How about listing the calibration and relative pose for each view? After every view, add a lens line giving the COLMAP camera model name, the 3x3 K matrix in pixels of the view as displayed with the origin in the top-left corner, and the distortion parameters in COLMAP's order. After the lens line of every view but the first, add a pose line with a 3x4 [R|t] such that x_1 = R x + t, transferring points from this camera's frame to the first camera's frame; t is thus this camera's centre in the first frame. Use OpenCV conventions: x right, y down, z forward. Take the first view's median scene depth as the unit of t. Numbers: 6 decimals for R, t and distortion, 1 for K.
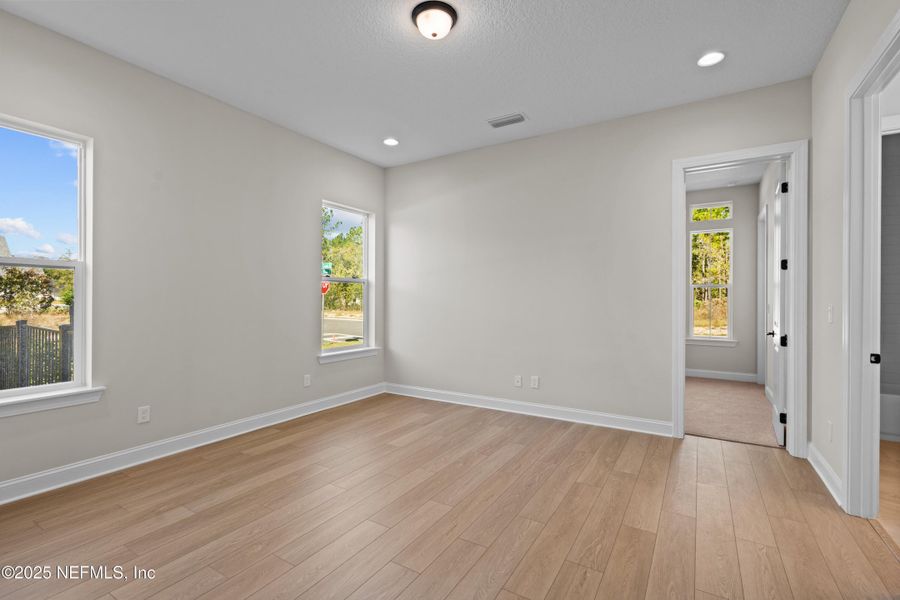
lens RADIAL K [[414.1, 0, 453.7], [0, 414.1, 297.6], [0, 0, 1]] dist [-0.001693, -0.000258]
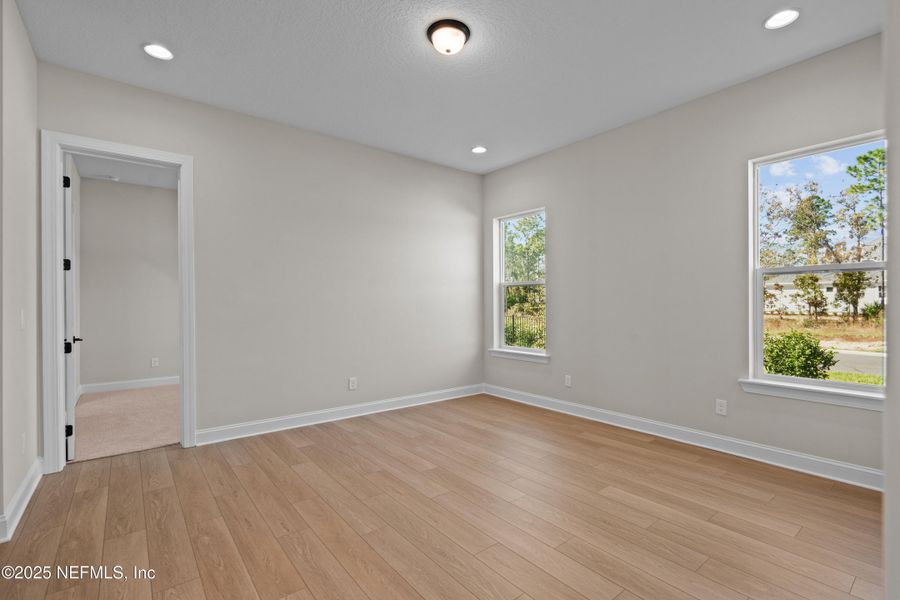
lens RADIAL K [[414.1, 0, 453.7], [0, 414.1, 297.6], [0, 0, 1]] dist [-0.001693, -0.000258]
pose [[-0.356232, -0.015953, -0.934261, 0.843560], [0.006859, 0.999783, -0.019688, 0.011312], [0.934372, -0.013422, -0.356046, 1.243650]]
